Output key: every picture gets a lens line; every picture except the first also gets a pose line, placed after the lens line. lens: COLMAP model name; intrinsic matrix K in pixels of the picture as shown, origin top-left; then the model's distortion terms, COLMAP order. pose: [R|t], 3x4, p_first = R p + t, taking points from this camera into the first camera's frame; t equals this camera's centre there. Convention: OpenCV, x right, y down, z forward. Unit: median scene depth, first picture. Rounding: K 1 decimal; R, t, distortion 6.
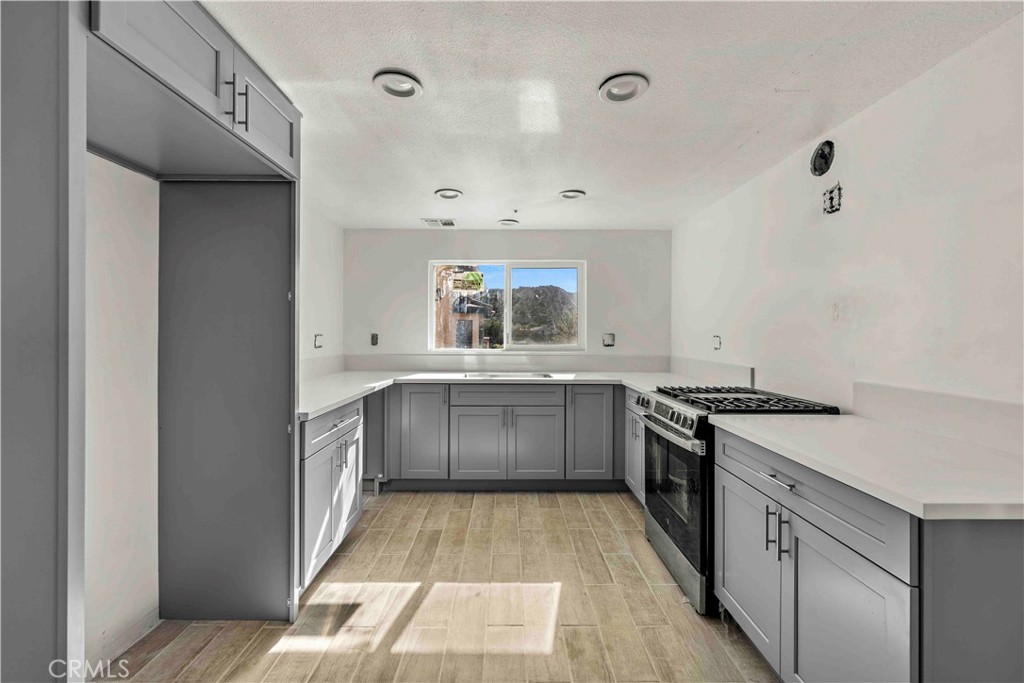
lens RADIAL K [[422.3, 0, 507.0], [0, 422.3, 329.9], [0, 0, 1]] dist [0.003093, -0.002845]
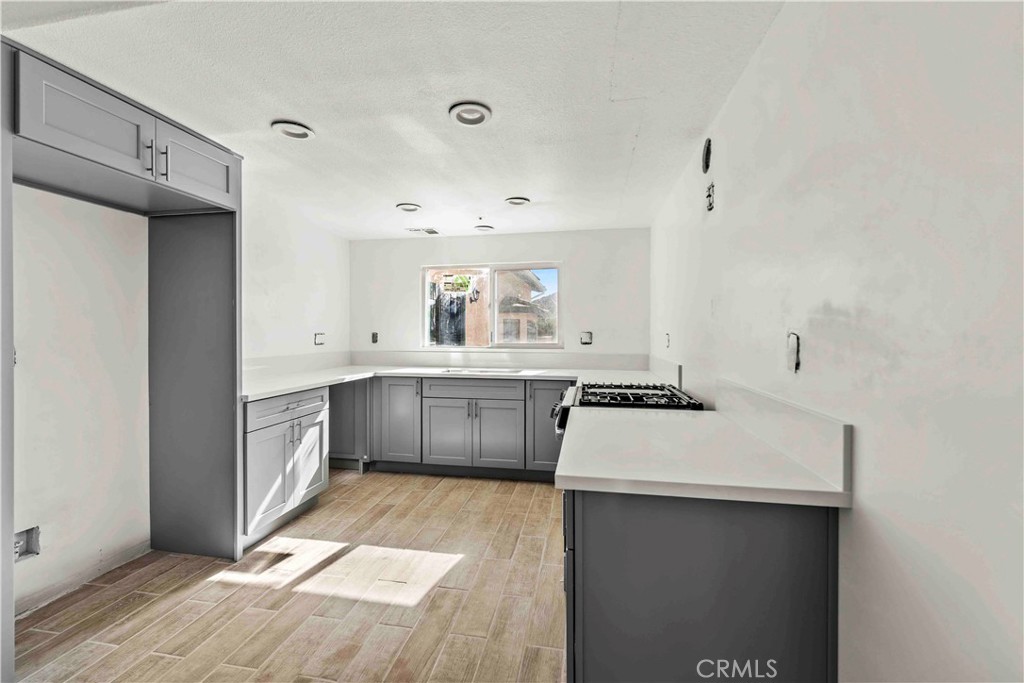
lens RADIAL K [[422.3, 0, 507.0], [0, 422.3, 329.9], [0, 0, 1]] dist [0.003093, -0.002845]
pose [[0.982004, -0.004421, -0.188808, 0.350658], [0.004792, 0.999987, 0.001510, 0.002639], [0.188799, -0.002387, 0.982013, -0.056312]]
